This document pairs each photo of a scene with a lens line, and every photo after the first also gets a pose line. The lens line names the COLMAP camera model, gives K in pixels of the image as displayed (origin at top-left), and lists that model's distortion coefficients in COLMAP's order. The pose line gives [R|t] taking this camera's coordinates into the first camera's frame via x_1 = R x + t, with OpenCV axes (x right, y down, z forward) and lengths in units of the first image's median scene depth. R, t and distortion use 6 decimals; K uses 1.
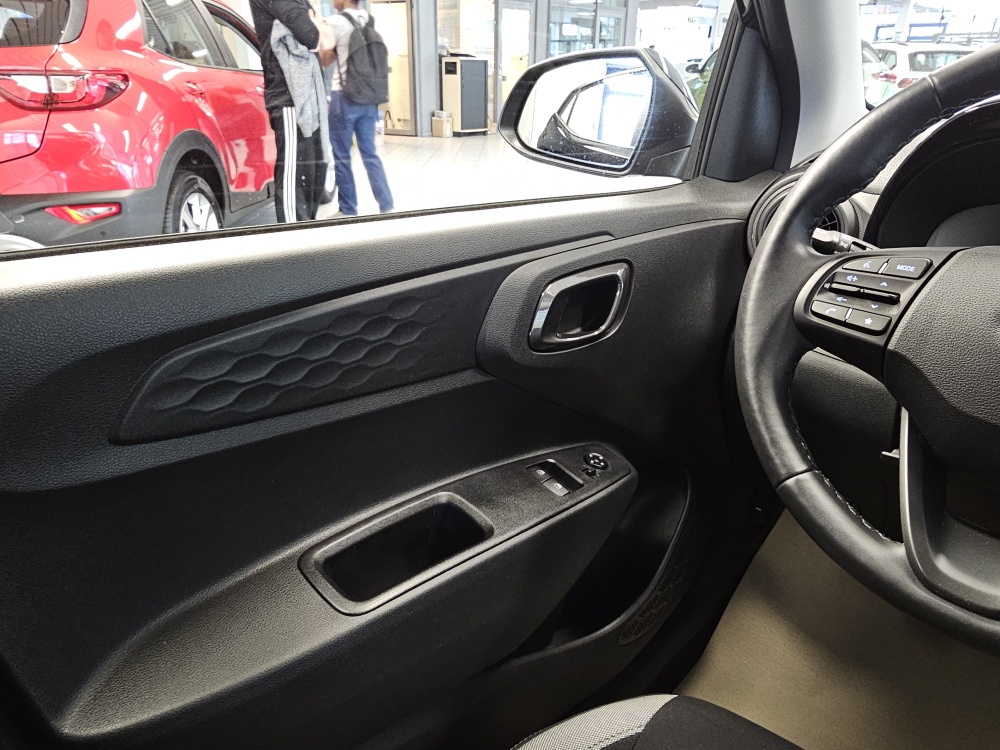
lens RADIAL K [[690.5, 0, 503.5], [0, 690.5, 371.7], [0, 0, 1]] dist [-0.000384, 0.003479]
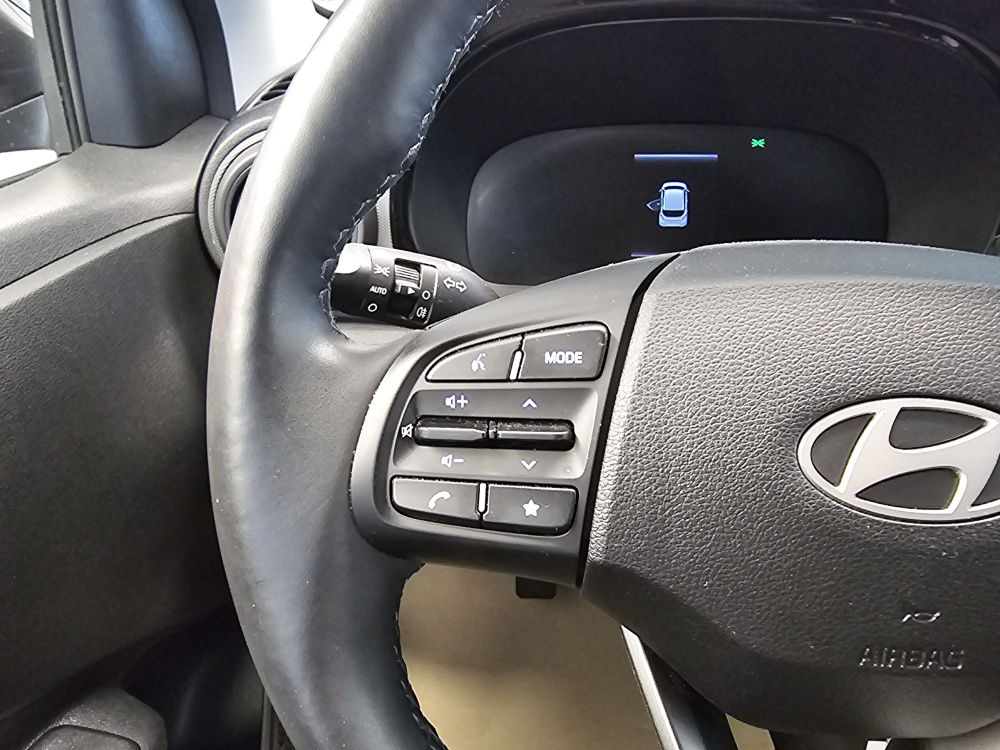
lens RADIAL K [[690.5, 0, 503.5], [0, 690.5, 371.7], [0, 0, 1]] dist [-0.000384, 0.003479]
pose [[0.753909, -0.337007, 0.563957, 0.296489], [0.280362, 0.941356, 0.187737, -0.218827], [-0.594153, 0.016575, 0.804181, 0.644971]]
